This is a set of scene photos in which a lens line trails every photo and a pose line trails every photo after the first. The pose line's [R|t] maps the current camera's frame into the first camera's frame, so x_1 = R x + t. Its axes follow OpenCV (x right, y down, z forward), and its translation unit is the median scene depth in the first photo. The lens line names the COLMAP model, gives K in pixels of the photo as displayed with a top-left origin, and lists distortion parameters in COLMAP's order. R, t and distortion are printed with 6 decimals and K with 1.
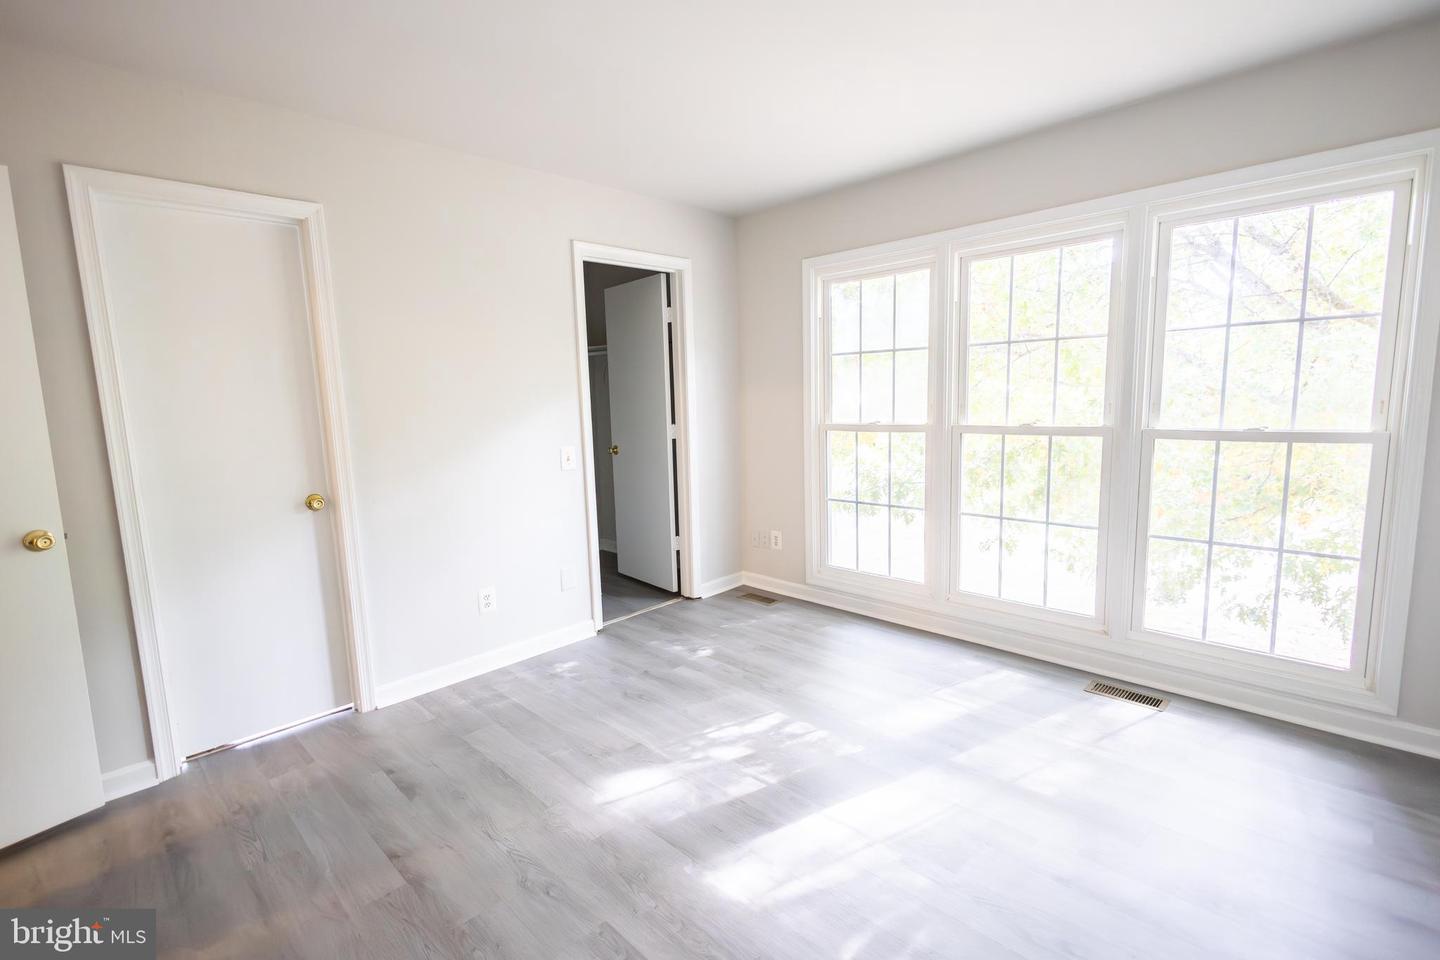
lens RADIAL K [[659.1, 0, 735.2], [0, 659.1, 483.5], [0, 0, 1]] dist [0.018265, -0.003372]
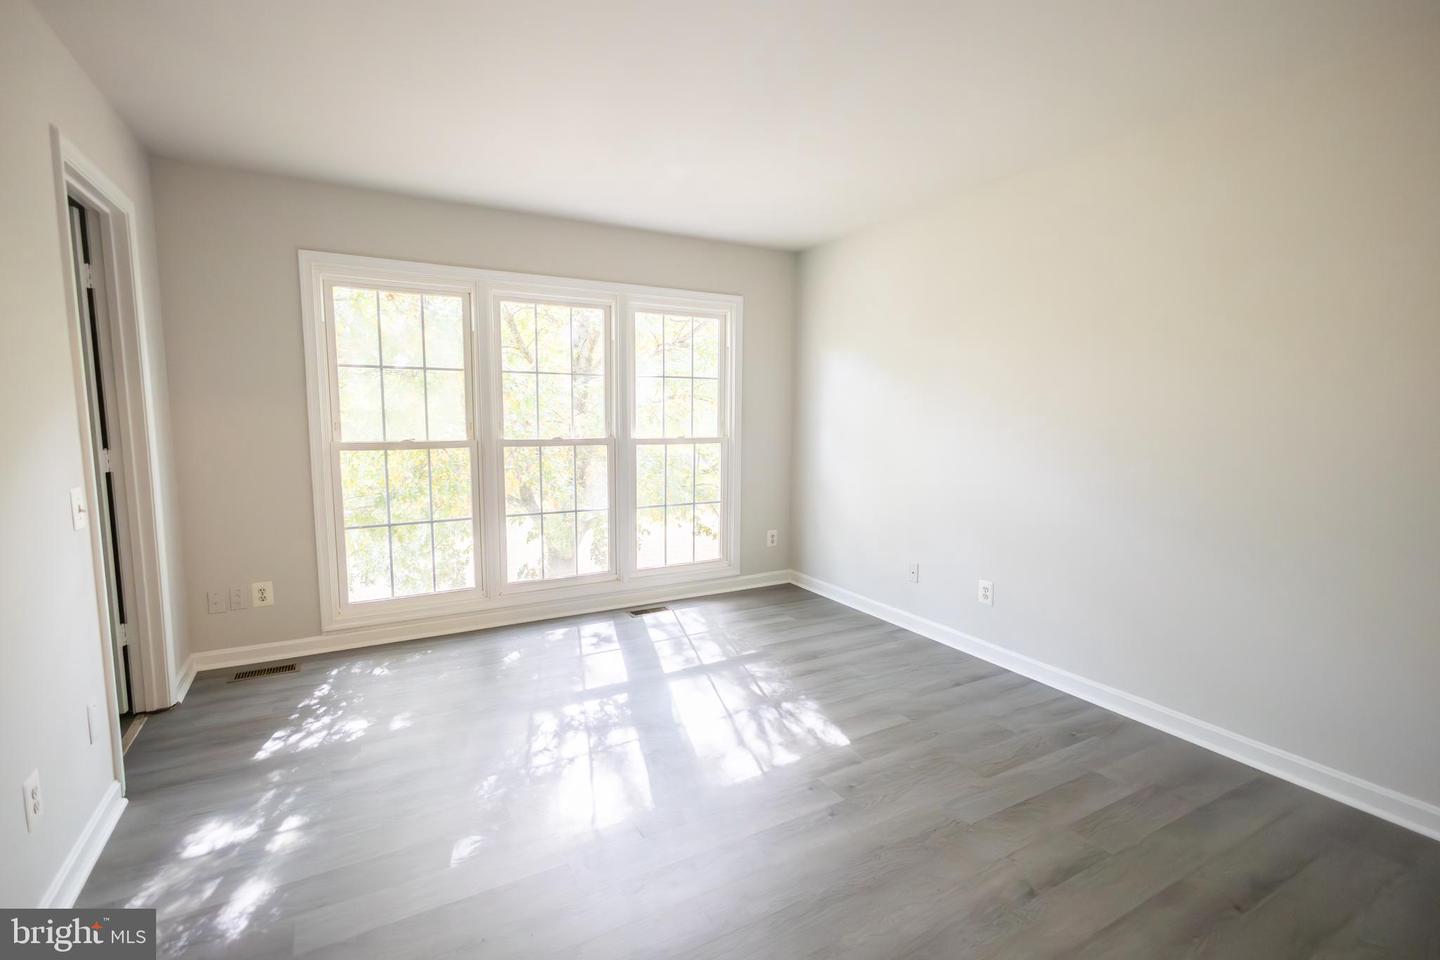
lens RADIAL K [[659.1, 0, 730.6], [0, 659.1, 479.8], [0, 0, 1]] dist [0.018265, -0.003372]
pose [[0.275807, -0.082954, 0.957627, -0.620110], [0.108106, 0.992625, 0.054850, -0.036785], [-0.955115, 0.088397, 0.282741, 0.279717]]
